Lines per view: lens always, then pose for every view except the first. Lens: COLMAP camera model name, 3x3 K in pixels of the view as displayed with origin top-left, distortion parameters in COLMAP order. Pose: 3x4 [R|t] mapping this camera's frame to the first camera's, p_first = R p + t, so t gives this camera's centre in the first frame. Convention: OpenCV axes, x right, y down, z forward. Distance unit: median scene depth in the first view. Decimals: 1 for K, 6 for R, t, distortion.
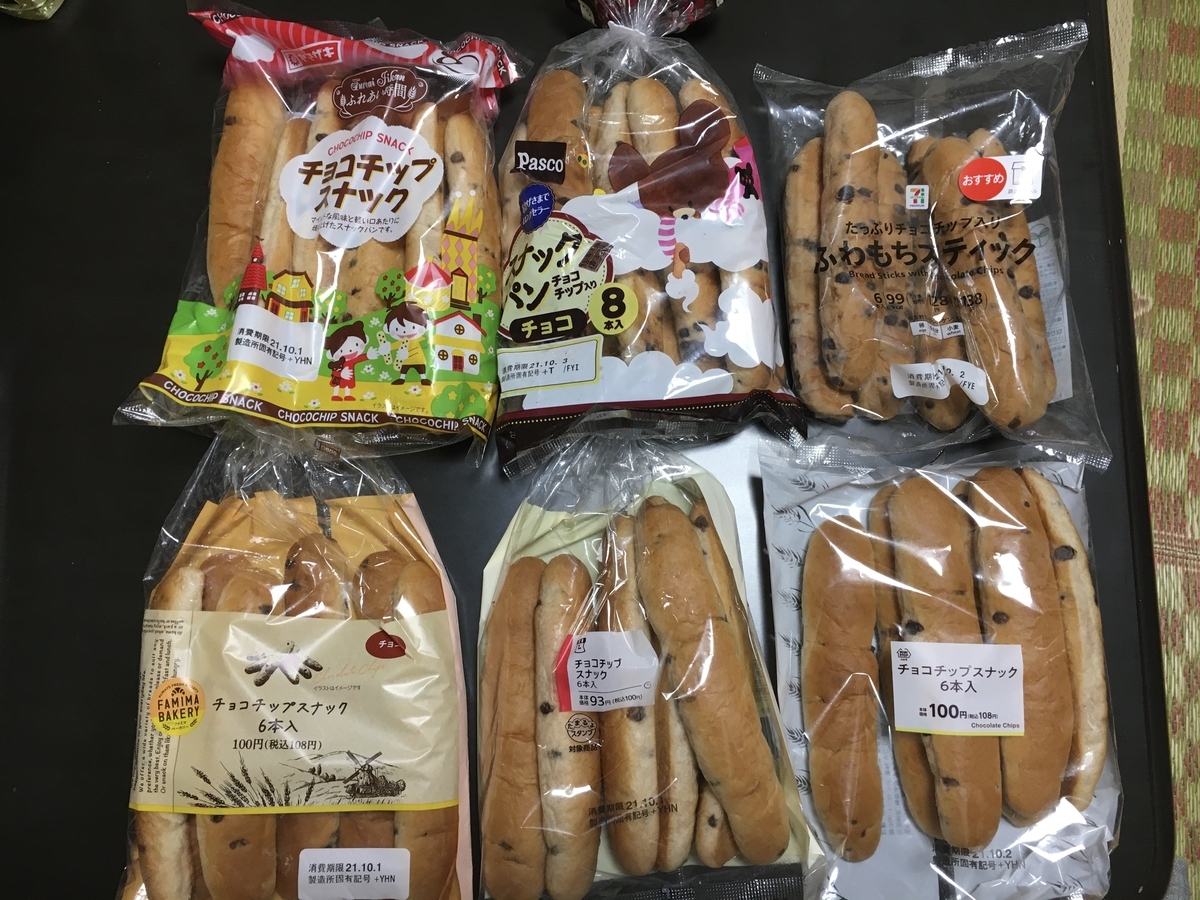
lens RADIAL K [[1014.8, 0, 600.0], [0, 1014.8, 450.0], [0, 0, 1]] dist [-0.002549, -0.001498]
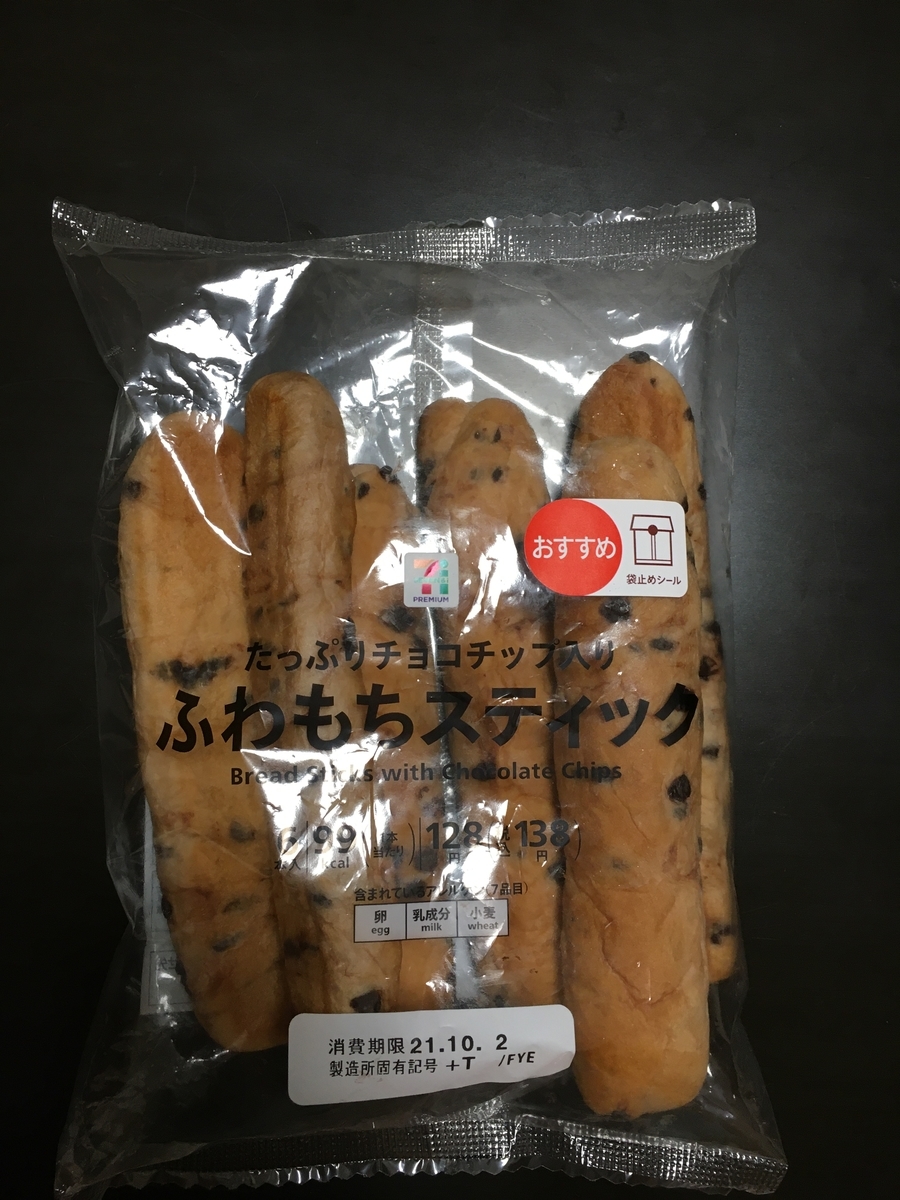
lens RADIAL K [[1014.8, 0, 450.0], [0, 1014.8, 600.0], [0, 0, 1]] dist [-0.002549, -0.001498]
pose [[0.967714, 0.049028, 0.247237, 0.147699], [0.011082, 0.971674, -0.236065, -0.095336], [-0.251808, 0.231183, 0.939759, 0.411267]]
